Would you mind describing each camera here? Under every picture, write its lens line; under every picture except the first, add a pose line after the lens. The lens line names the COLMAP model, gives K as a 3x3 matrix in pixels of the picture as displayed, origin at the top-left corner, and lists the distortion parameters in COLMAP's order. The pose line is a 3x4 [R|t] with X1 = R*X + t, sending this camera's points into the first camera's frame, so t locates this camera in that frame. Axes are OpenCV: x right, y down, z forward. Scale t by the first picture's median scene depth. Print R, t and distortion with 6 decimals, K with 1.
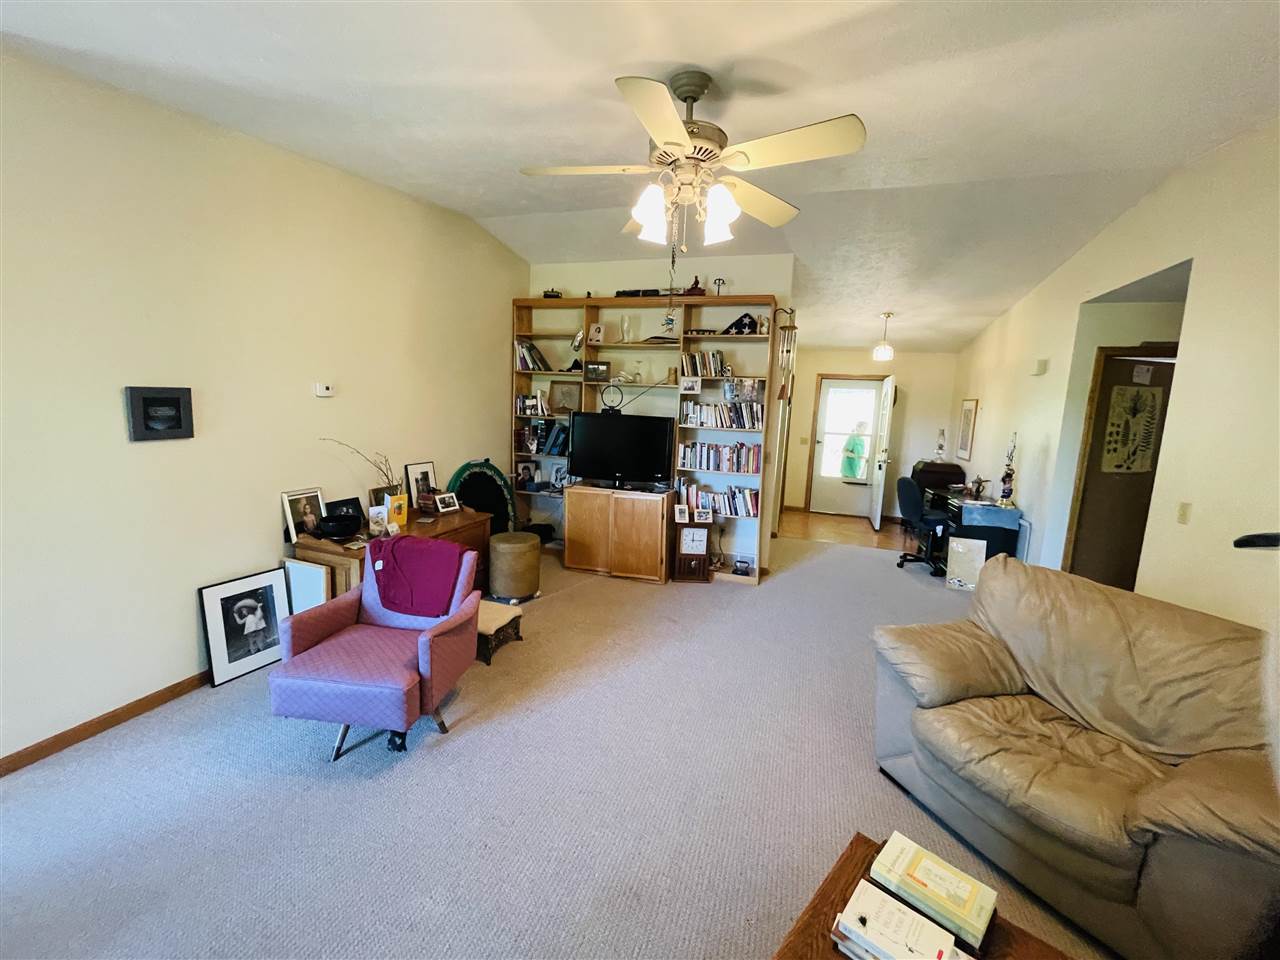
lens RADIAL K [[518.0, 0, 637.4], [0, 518.0, 474.0], [0, 0, 1]] dist [-0.000291, 0.000073]
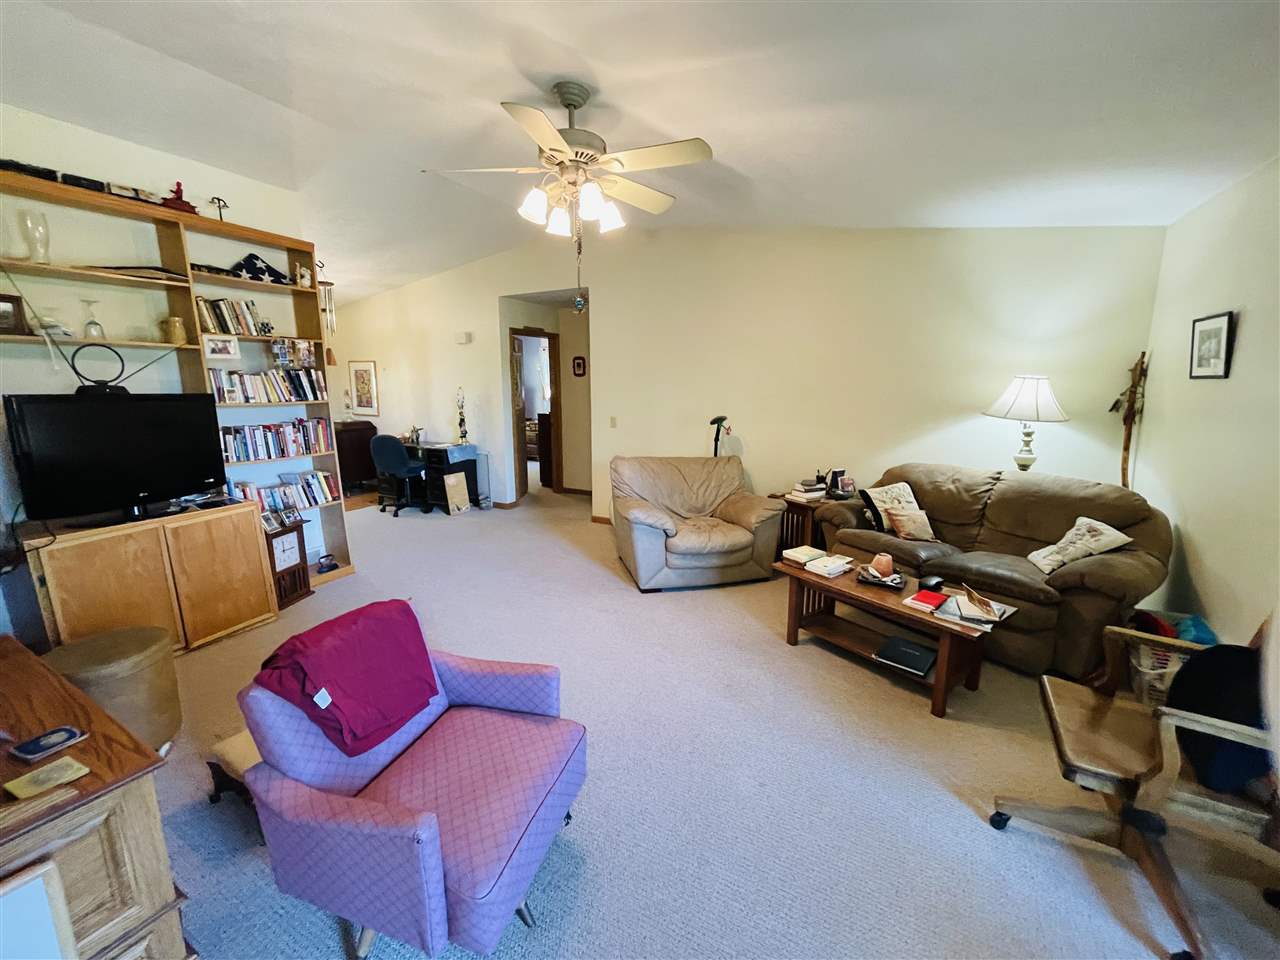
lens RADIAL K [[518.0, 0, 637.4], [0, 518.0, 474.0], [0, 0, 1]] dist [-0.000291, 0.000073]
pose [[0.176138, -0.216573, 0.960245, -0.514656], [0.139773, 0.971115, 0.193386, -0.058536], [-0.974392, 0.100154, 0.201322, 0.317338]]
